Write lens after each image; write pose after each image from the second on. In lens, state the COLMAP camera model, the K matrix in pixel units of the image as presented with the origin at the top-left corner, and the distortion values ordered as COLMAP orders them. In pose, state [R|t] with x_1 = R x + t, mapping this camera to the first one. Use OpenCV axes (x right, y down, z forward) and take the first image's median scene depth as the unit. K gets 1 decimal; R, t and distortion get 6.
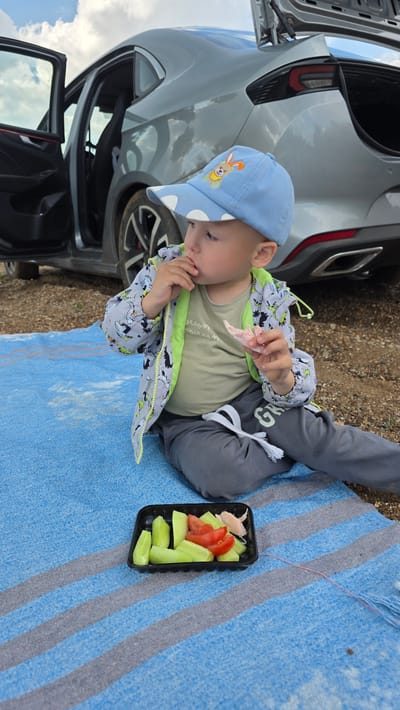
lens RADIAL K [[486.8, 0, 198.8], [0, 486.8, 352.8], [0, 0, 1]] dist [0.034730, -0.038409]
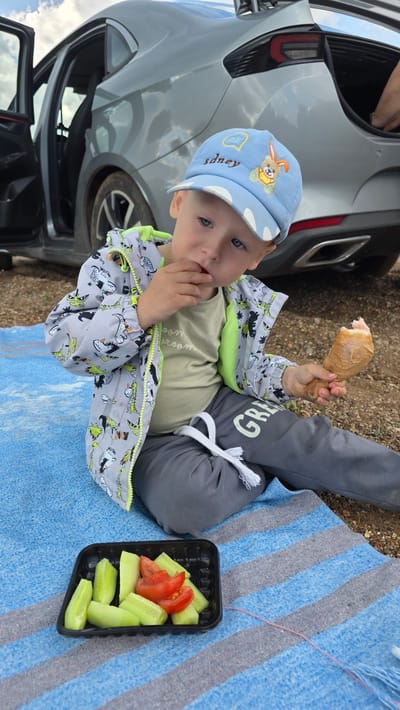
lens RADIAL K [[487.2, 0, 200.0], [0, 487.2, 355.0], [0, 0, 1]] dist [0.033953, -0.039572]
pose [[0.999502, -0.002741, 0.031443, 0.021616], [0.002116, 0.999800, 0.019890, -0.008180], [-0.031491, -0.019814, 0.999308, 0.075303]]
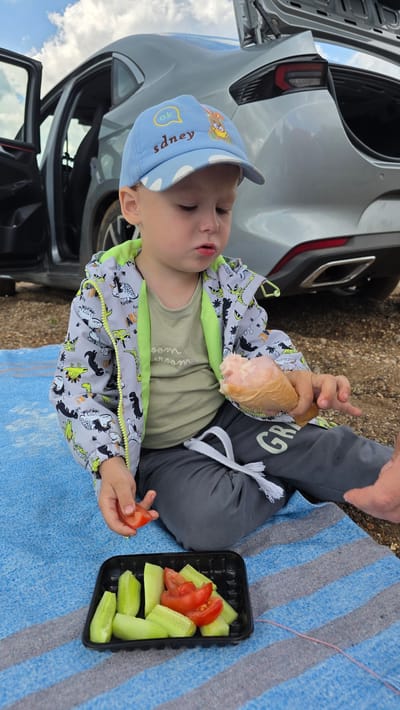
lens RADIAL K [[487.2, 0, 200.0], [0, 487.2, 355.0], [0, 0, 1]] dist [0.033953, -0.039572]
pose [[0.999386, -0.005638, 0.034587, 0.004485], [0.006900, 0.999311, -0.036476, 0.006201], [-0.034358, 0.036693, 0.998736, 0.077278]]
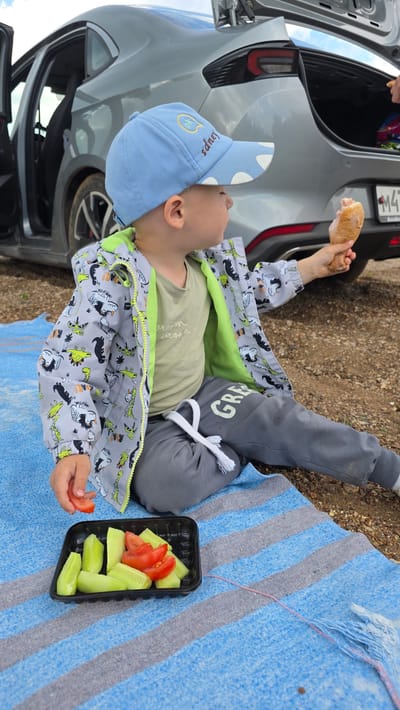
lens RADIAL K [[486.4, 0, 204.0], [0, 486.4, 356.5], [0, 0, 1]] dist [0.035621, -0.041059]
pose [[0.995517, 0.008723, 0.094182, 0.013739], [-0.010303, 0.999814, 0.016303, -0.000667], [-0.094022, -0.017201, 0.995422, 0.045172]]
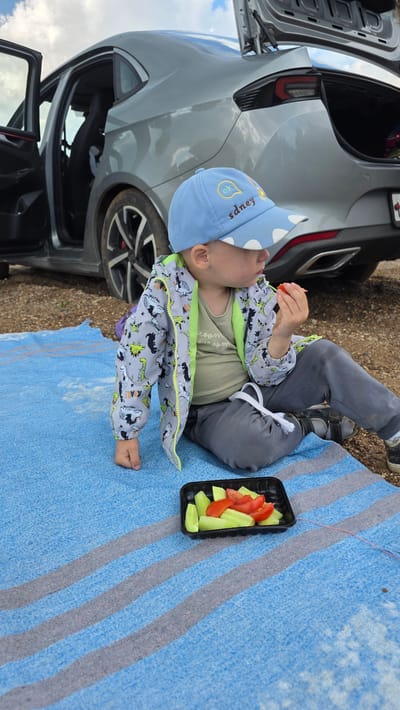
lens RADIAL K [[486.4, 0, 204.0], [0, 486.4, 356.5], [0, 0, 1]] dist [0.035621, -0.041059]
pose [[0.996013, -0.020339, 0.086861, -0.065488], [0.019403, 0.999744, 0.011606, 0.005738], [-0.087075, -0.009875, 0.996153, -0.041856]]
